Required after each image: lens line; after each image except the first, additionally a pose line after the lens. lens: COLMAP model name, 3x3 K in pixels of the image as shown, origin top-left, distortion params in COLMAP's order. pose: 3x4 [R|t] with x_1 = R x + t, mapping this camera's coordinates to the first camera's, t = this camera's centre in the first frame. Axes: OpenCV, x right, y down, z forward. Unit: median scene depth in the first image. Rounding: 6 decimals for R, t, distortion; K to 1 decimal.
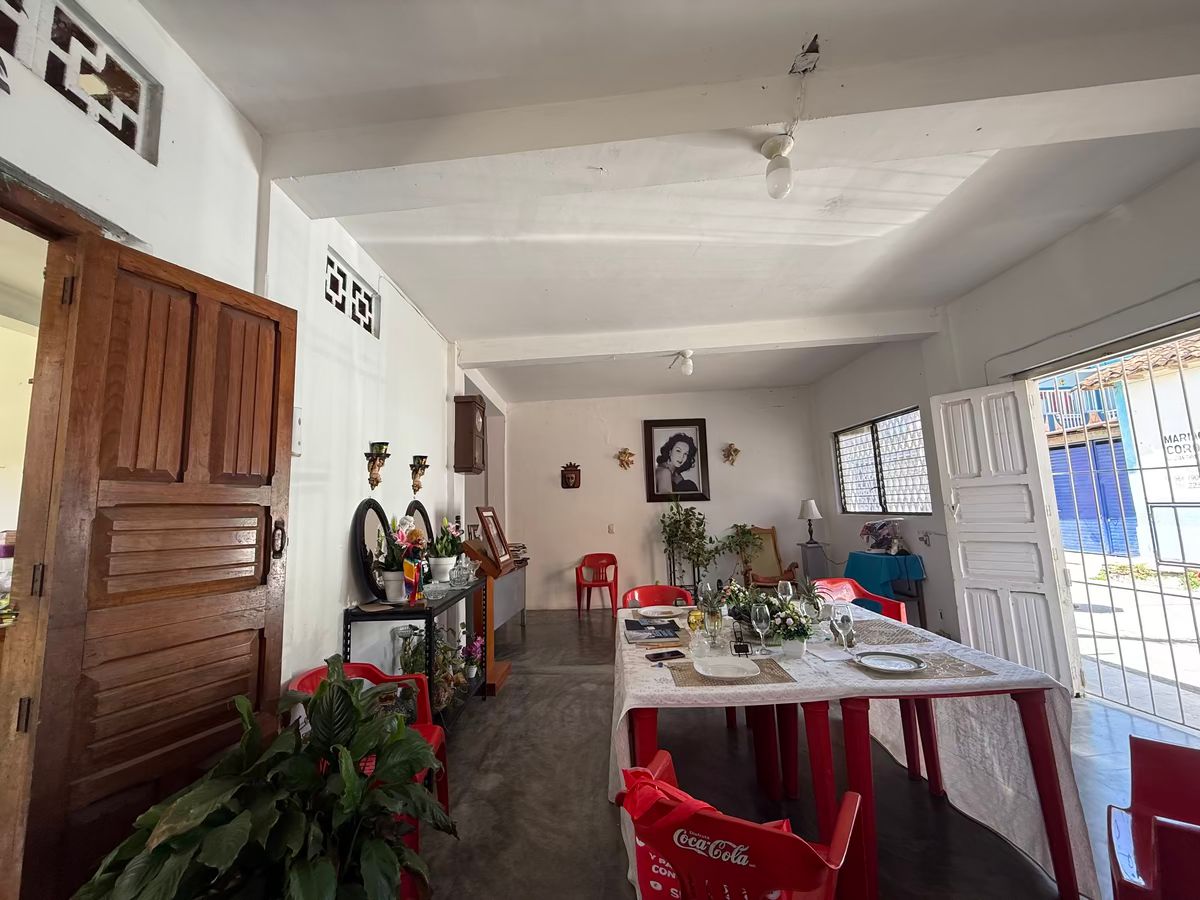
lens RADIAL K [[482.0, 0, 610.3], [0, 482.0, 456.3], [0, 0, 1]] dist [0.004417, -0.000223]
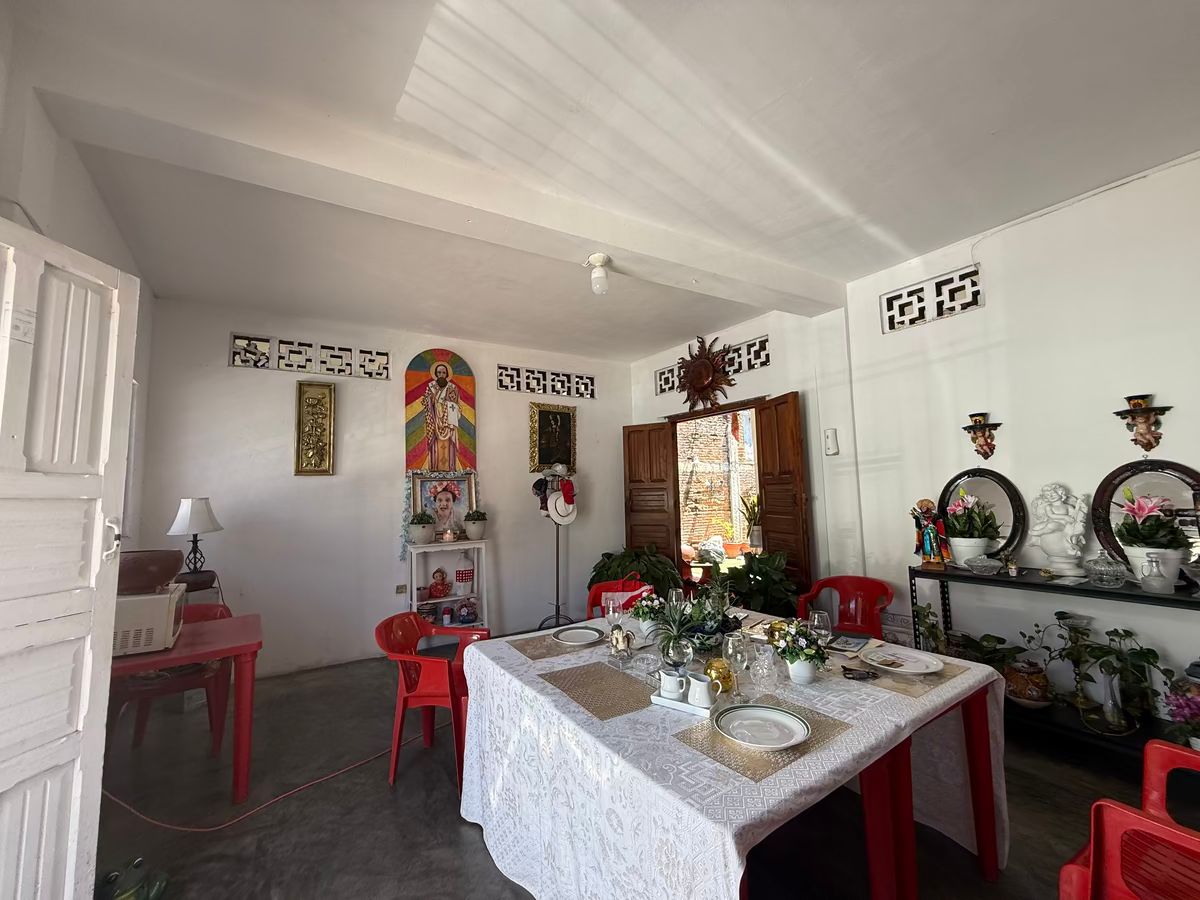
lens RADIAL K [[482.0, 0, 602.0], [0, 482.0, 447.9], [0, 0, 1]] dist [0.004417, -0.000223]
pose [[-0.812246, 0.007600, -0.583265, 0.922327], [0.129752, 0.977218, -0.167956, 0.134254], [0.568701, -0.212102, -0.794728, 1.584510]]
